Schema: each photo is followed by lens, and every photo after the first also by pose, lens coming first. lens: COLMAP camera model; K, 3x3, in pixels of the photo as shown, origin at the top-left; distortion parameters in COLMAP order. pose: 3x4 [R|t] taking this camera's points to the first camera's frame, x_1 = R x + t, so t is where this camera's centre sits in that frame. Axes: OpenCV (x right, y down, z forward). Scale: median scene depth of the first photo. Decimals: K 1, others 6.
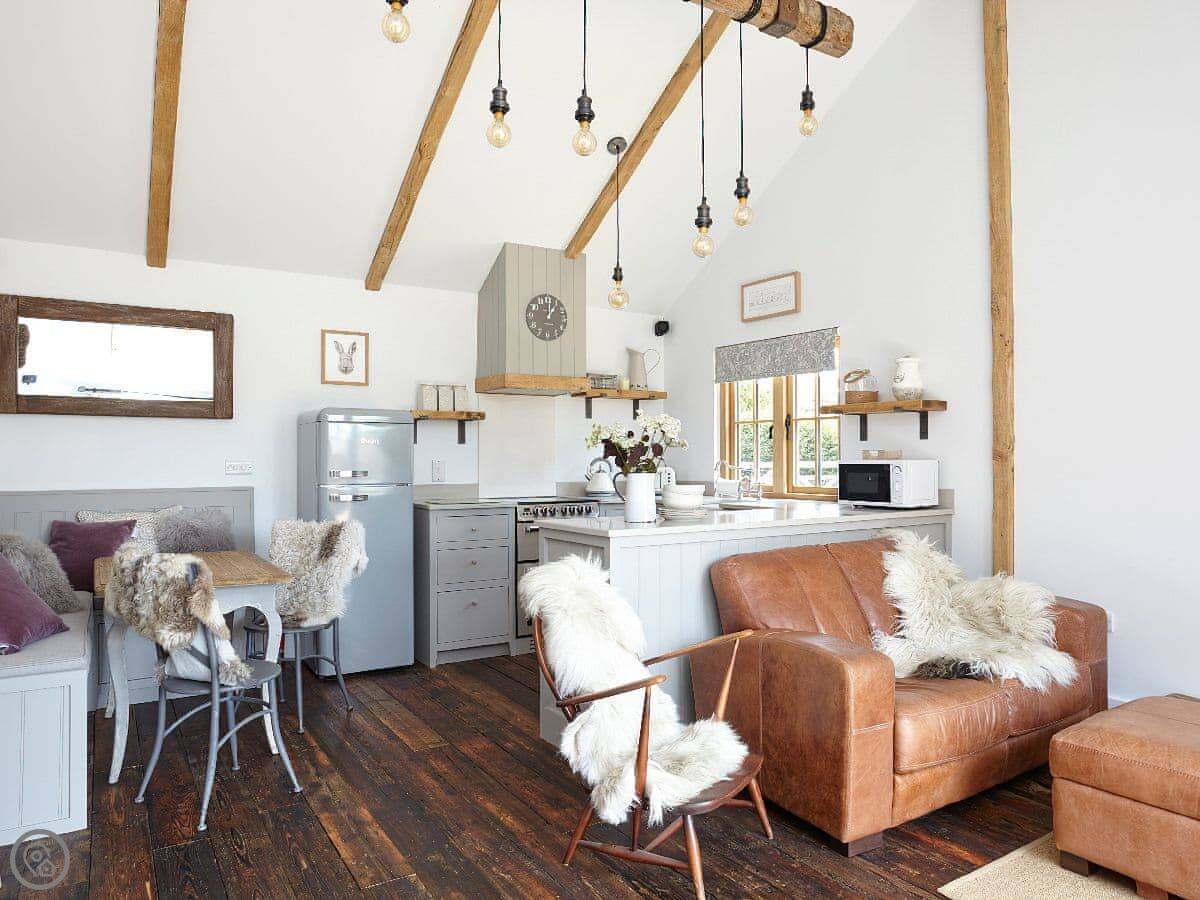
lens RADIAL K [[810.3, 0, 600.0], [0, 810.3, 450.0], [0, 0, 1]] dist [-0.046395, -0.001664]
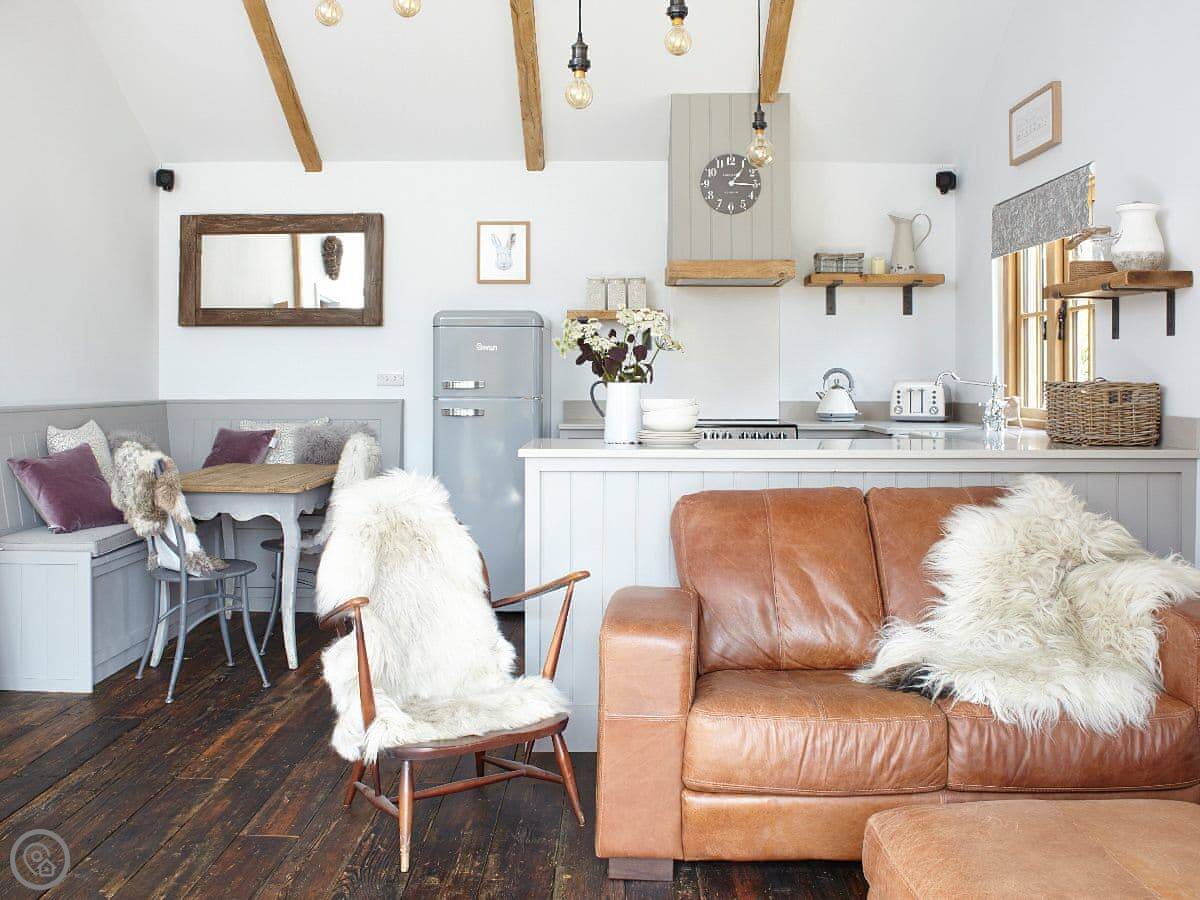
lens RADIAL K [[1126.9, 0, 600.2], [0, 1126.9, 363.0], [0, 0, 1]] dist [-0.086389, 0.011669]
pose [[0.834112, -0.003772, -0.551582, 0.468721], [0.001631, 0.999989, -0.004373, 0.010510], [0.551592, 0.002748, 0.834109, 0.055932]]
